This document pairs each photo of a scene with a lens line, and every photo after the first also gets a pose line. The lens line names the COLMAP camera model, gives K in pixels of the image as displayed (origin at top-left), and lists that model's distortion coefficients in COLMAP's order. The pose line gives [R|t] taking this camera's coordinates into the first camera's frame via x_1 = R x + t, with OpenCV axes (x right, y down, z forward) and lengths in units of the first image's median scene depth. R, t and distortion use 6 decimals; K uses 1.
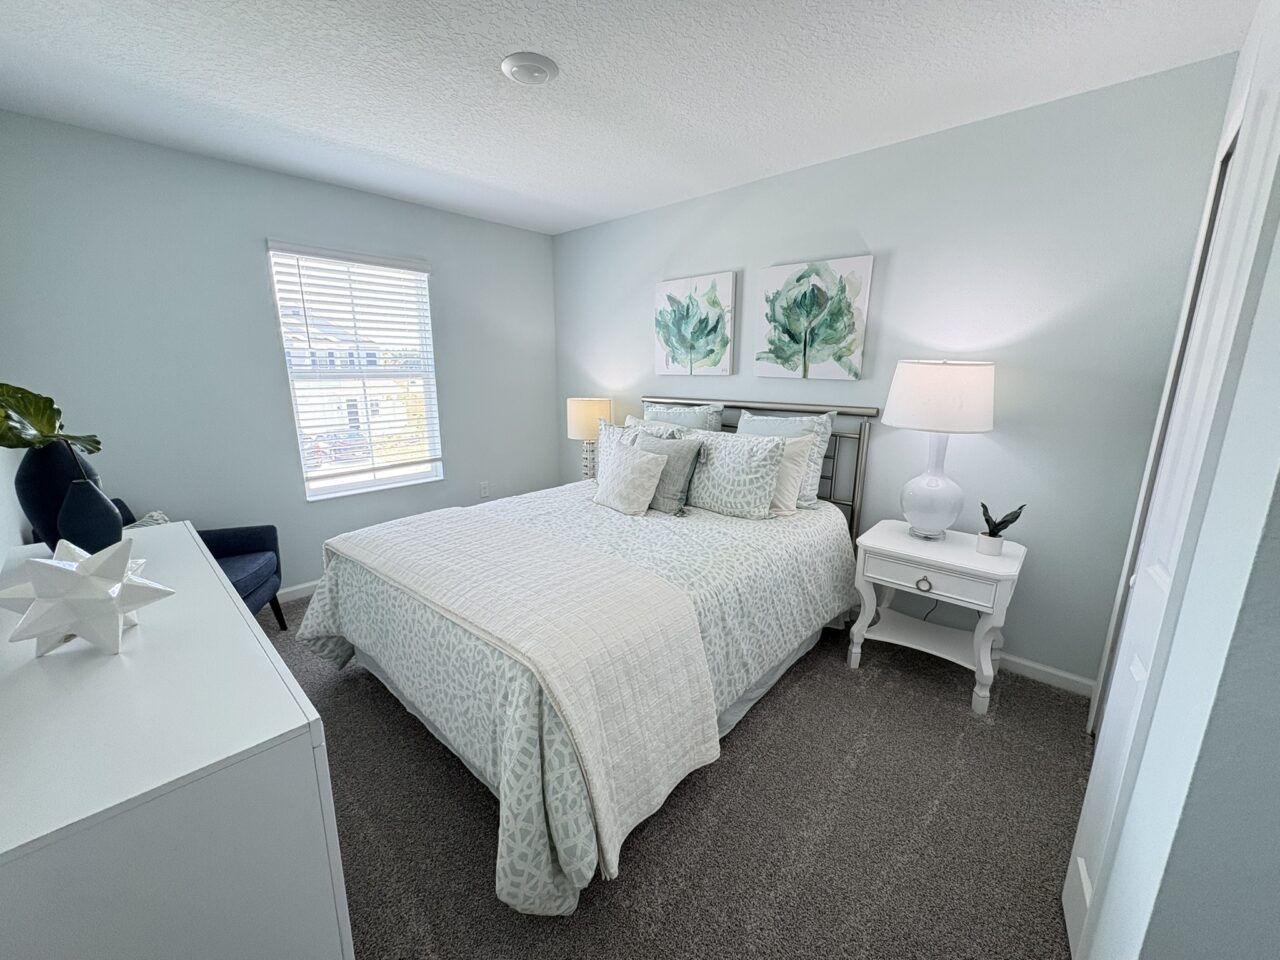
lens RADIAL K [[509.0, 0, 642.0], [0, 509.0, 479.4], [0, 0, 1]] dist [0.004620, -0.000185]
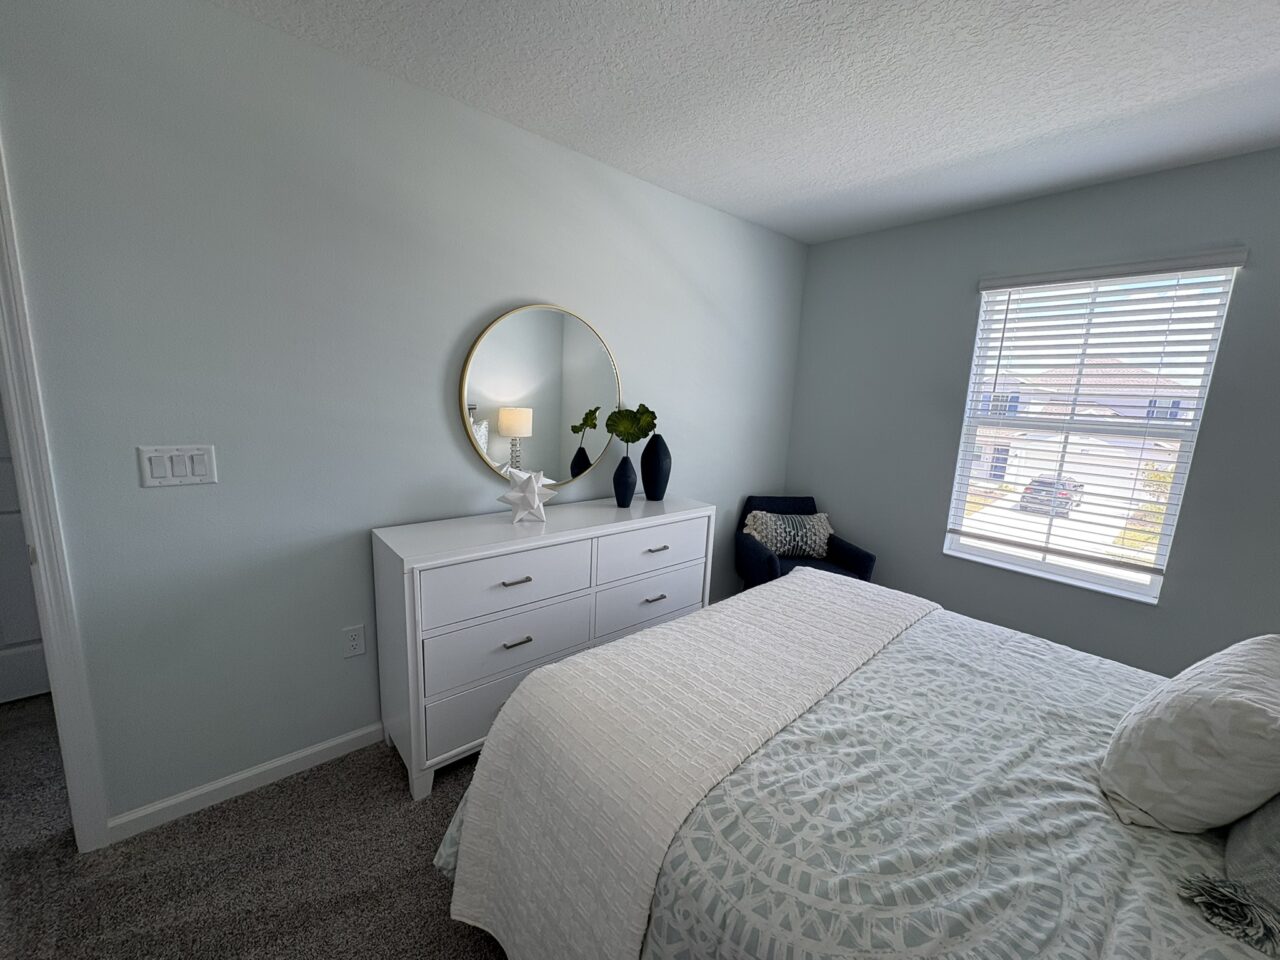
lens RADIAL K [[509.0, 0, 637.0], [0, 509.0, 477.0], [0, 0, 1]] dist [0.004620, -0.000185]
pose [[-0.100793, 0.161399, -0.981729, 0.313278], [-0.265494, 0.946608, 0.182883, -0.118586], [0.958829, 0.279077, -0.052561, 0.512988]]
